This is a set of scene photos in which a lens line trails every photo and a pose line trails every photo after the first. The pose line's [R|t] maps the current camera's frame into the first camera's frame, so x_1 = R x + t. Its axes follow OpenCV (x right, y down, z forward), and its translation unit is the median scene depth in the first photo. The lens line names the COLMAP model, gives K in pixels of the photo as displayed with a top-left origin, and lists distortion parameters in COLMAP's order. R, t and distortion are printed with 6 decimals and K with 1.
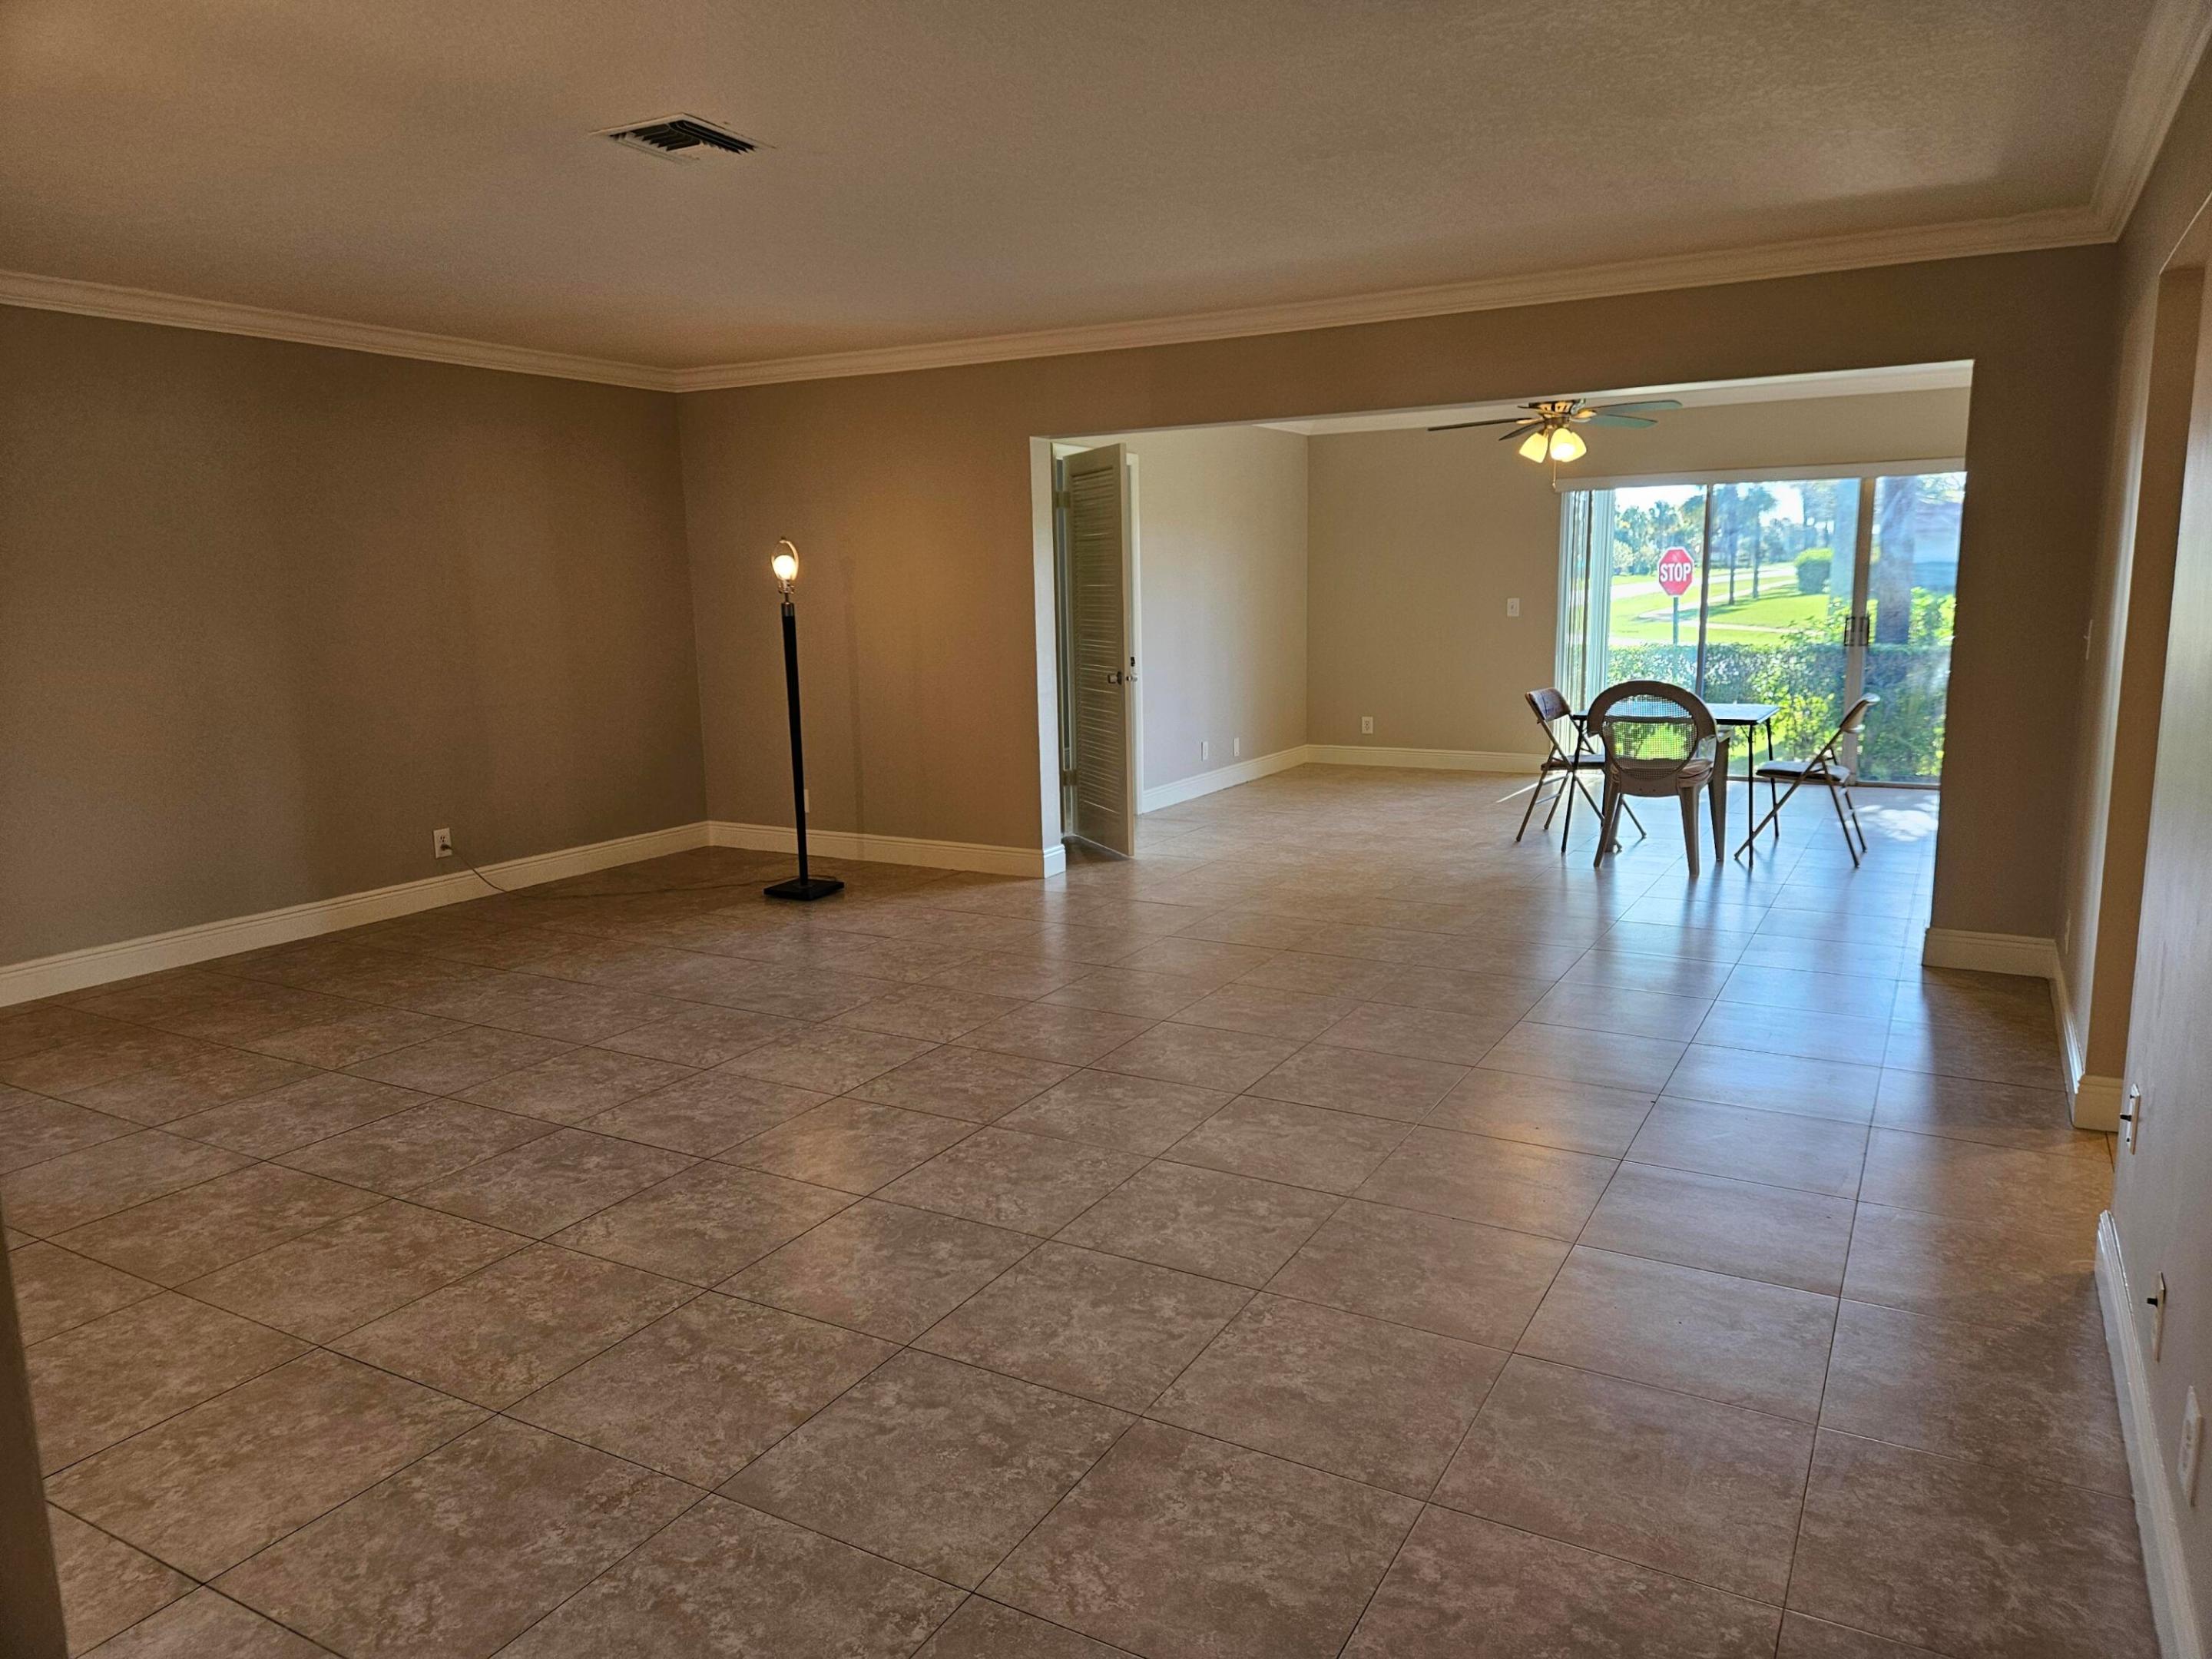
lens RADIAL K [[1469.6, 0, 1119.4], [0, 1469.6, 839.8], [0, 0, 1]] dist [0.067840, -0.059644]
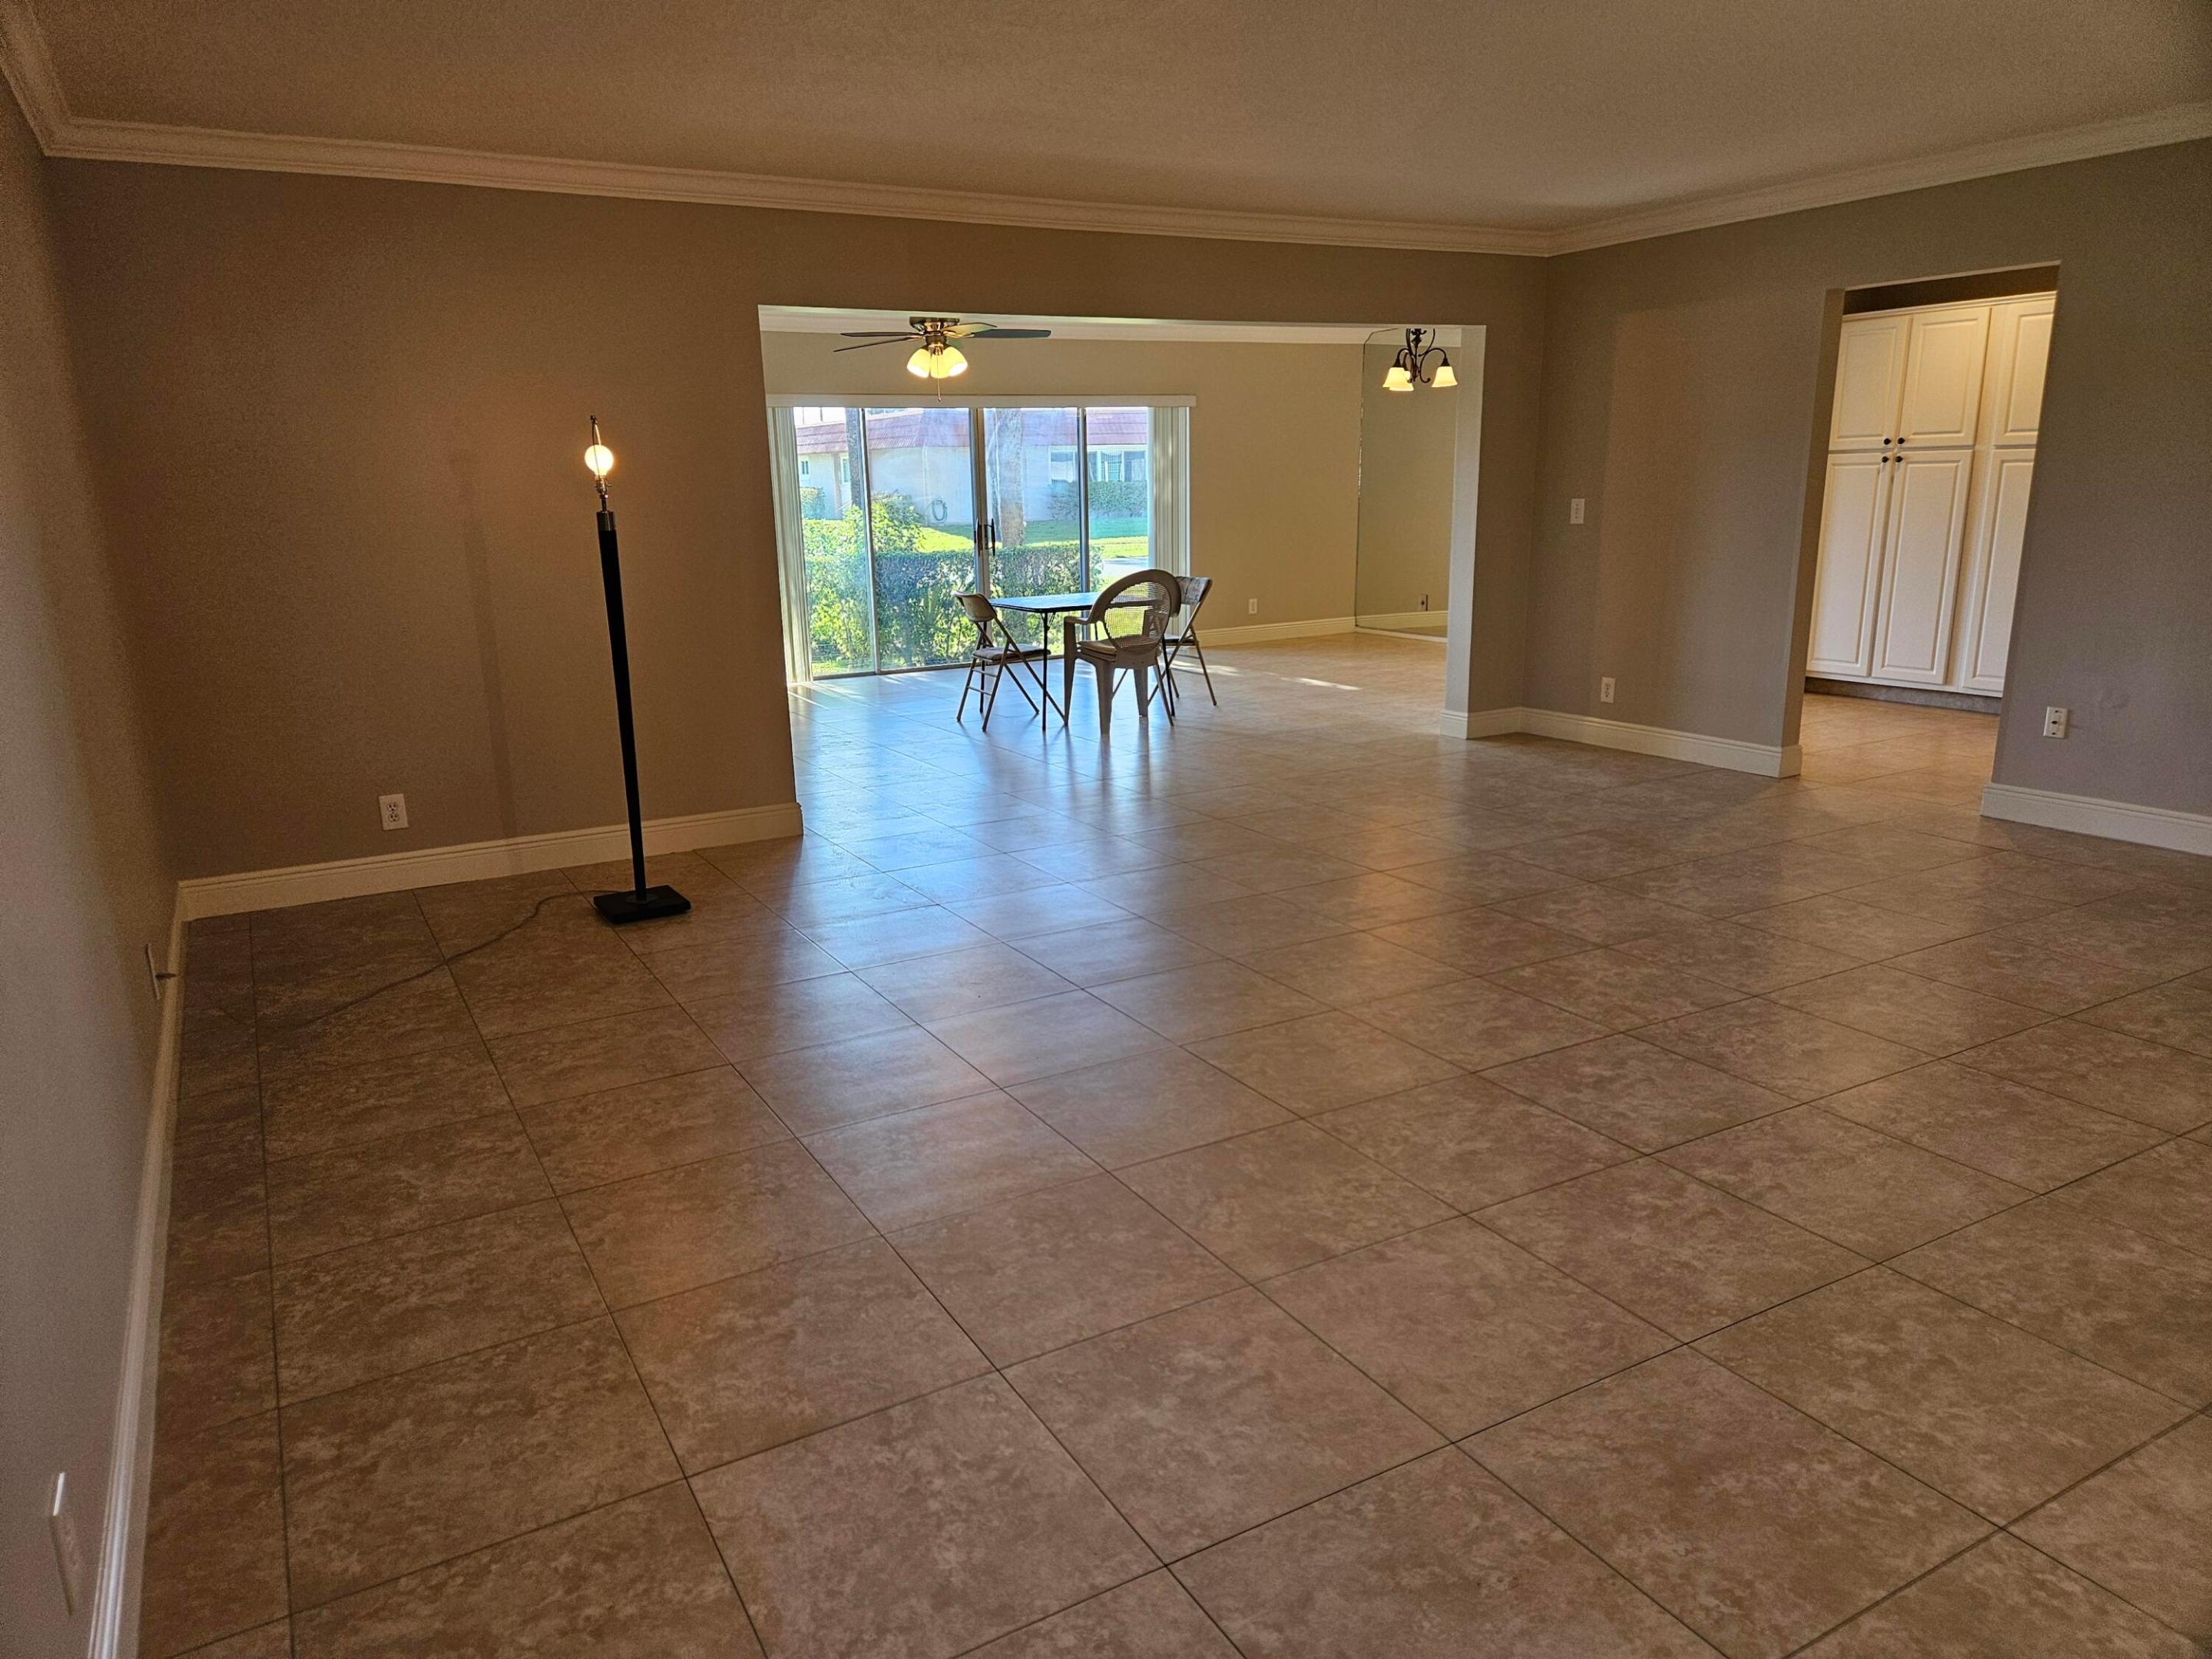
lens RADIAL K [[1469.6, 0, 1141.8], [0, 1469.6, 787.1], [0, 0, 1]] dist [0.067840, -0.059644]
pose [[0.521837, -0.171884, 0.835549, -1.225773], [0.169008, 0.980905, 0.096234, -0.093962], [-0.836136, 0.090996, 0.540922, 0.703529]]
